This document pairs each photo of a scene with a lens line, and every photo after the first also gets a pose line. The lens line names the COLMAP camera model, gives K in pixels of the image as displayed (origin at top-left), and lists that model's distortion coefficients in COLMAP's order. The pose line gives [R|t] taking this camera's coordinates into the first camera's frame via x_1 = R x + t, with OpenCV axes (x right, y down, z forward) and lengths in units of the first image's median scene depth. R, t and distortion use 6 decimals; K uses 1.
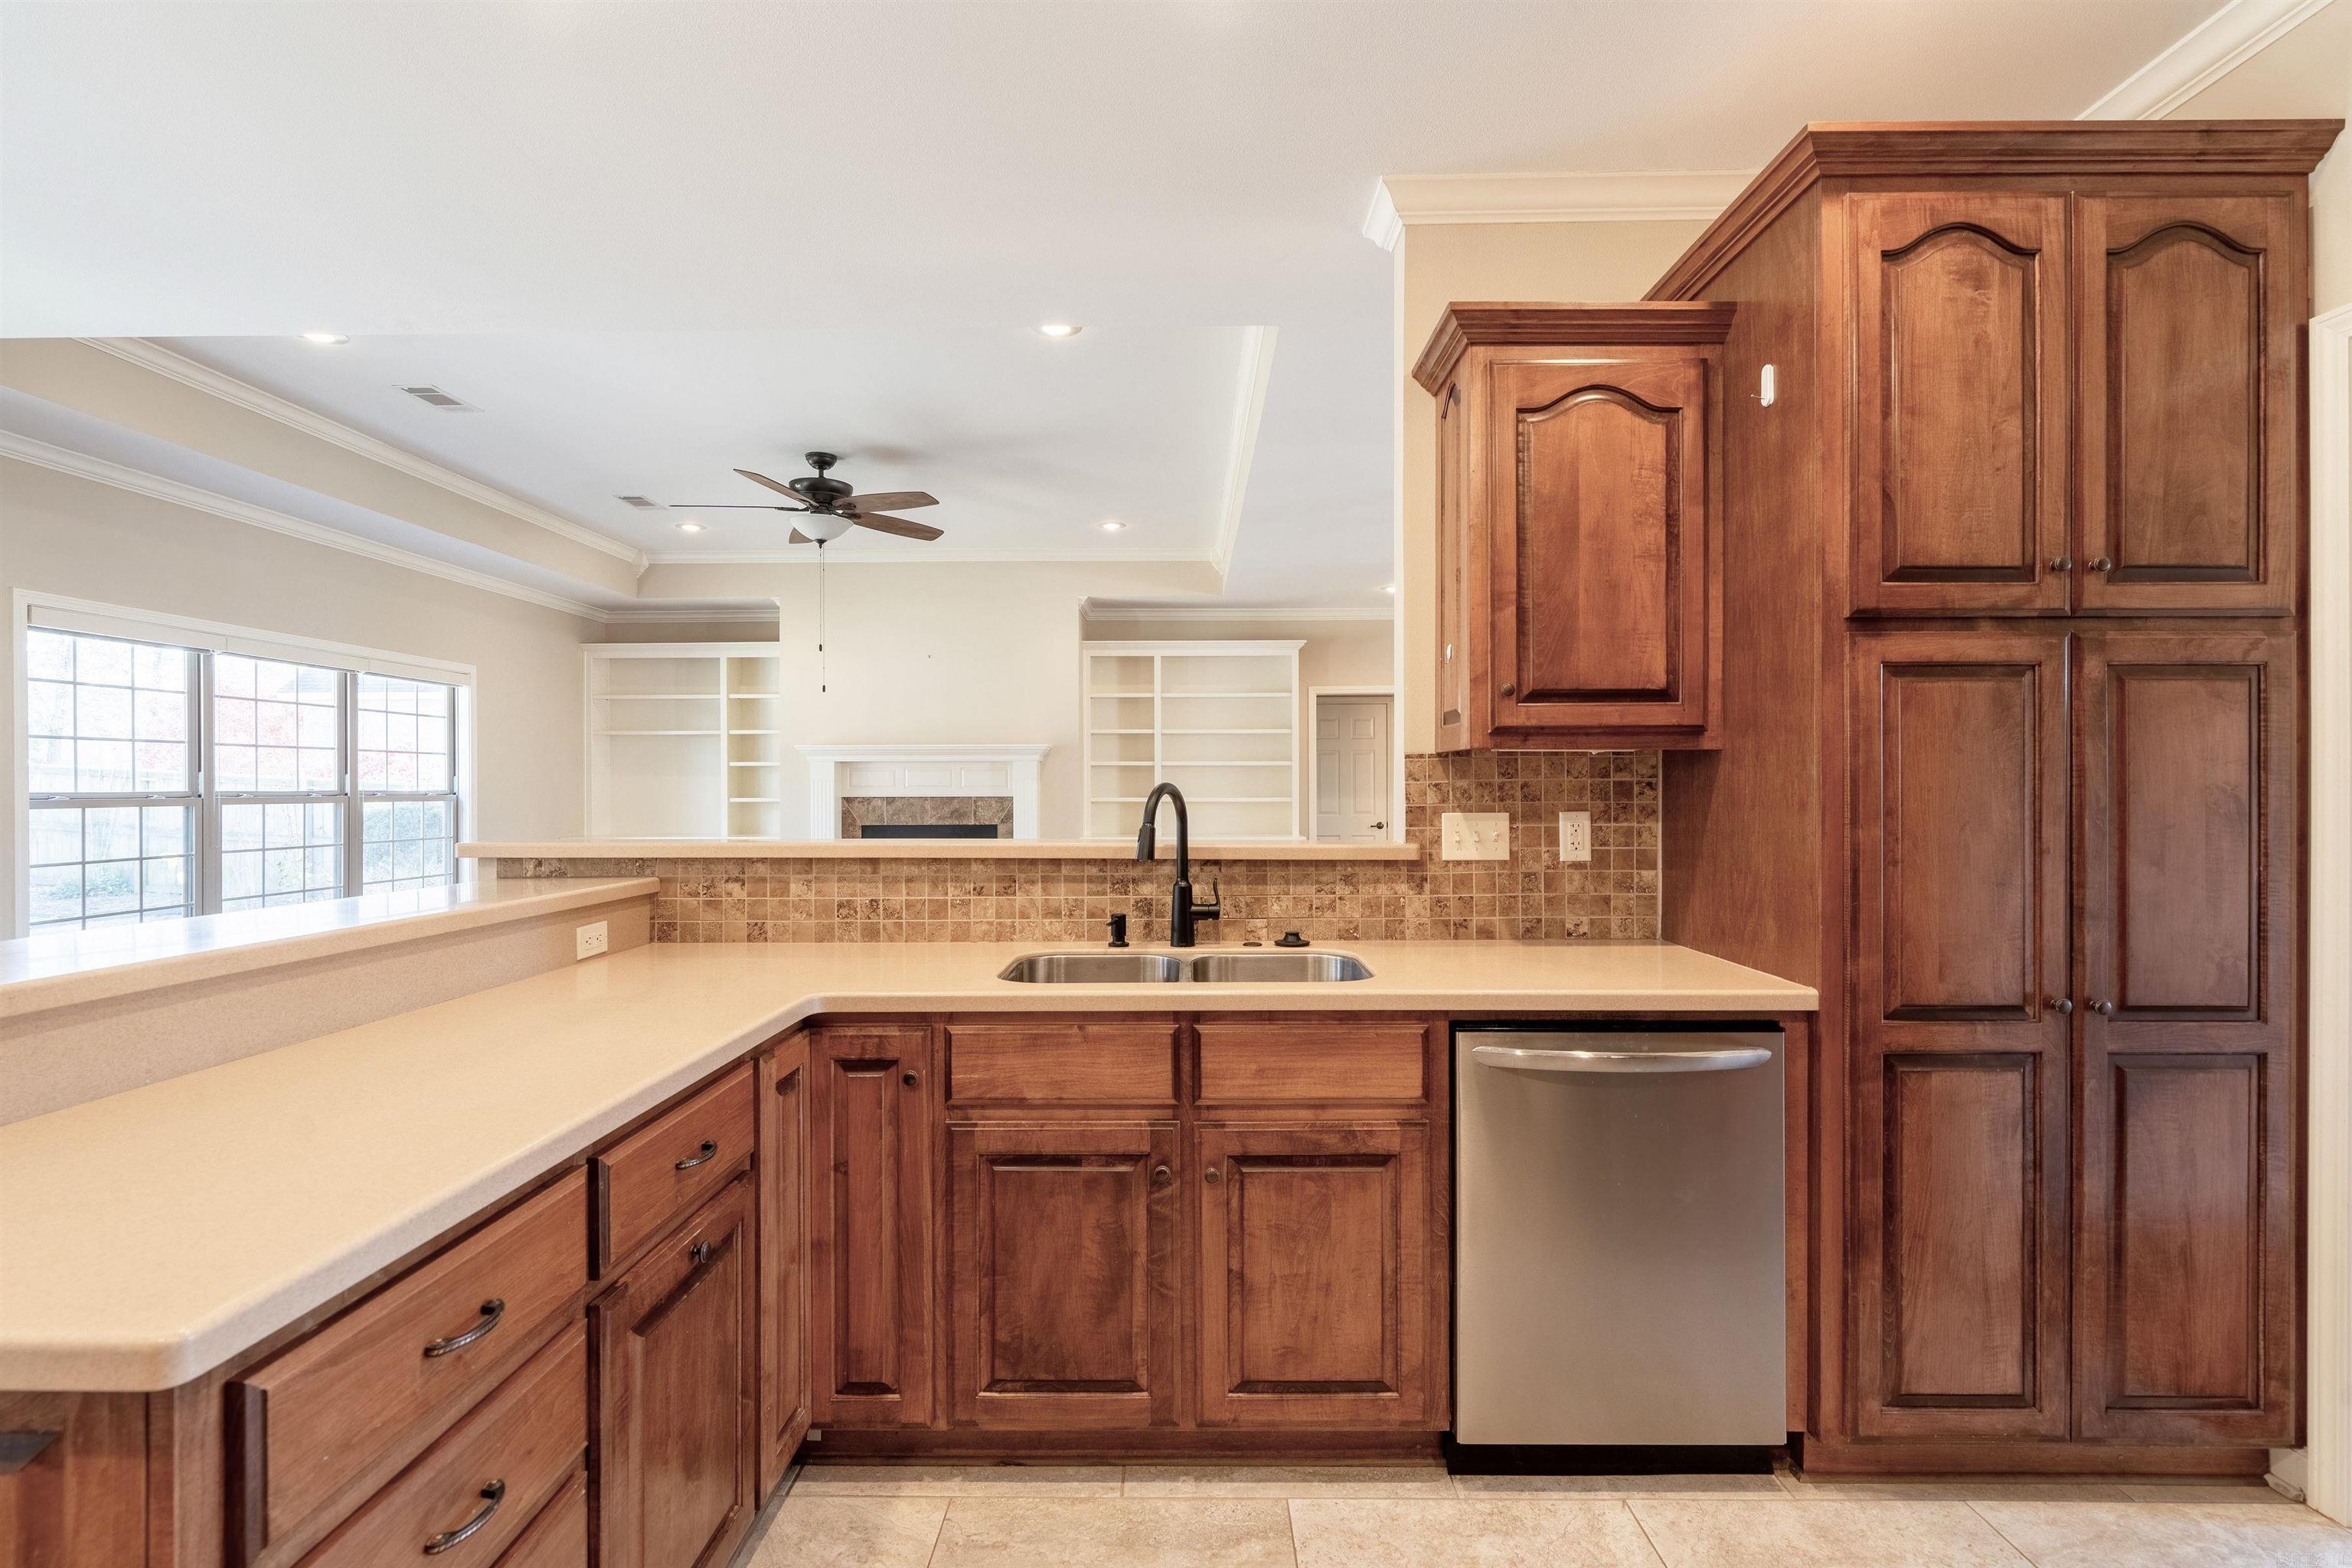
lens RADIAL K [[1047.9, 0, 1179.0], [0, 1047.9, 777.3], [0, 0, 1]] dist [-0.002419, 0.002028]
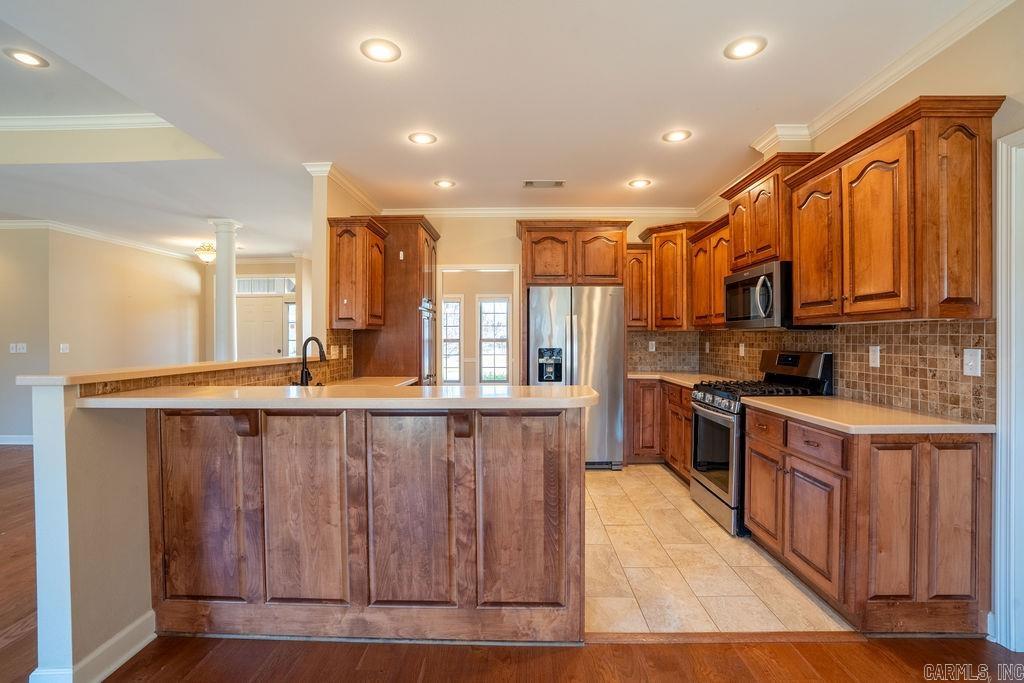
lens RADIAL K [[456.2, 0, 513.7], [0, 456.2, 343.4], [0, 0, 1]] dist [-0.002419, 0.002028]
pose [[0.005586, -0.008016, 0.999952, -1.283198], [0.001532, 0.999967, 0.008008, 0.015522], [-0.999983, 0.001487, 0.005598, 0.384554]]
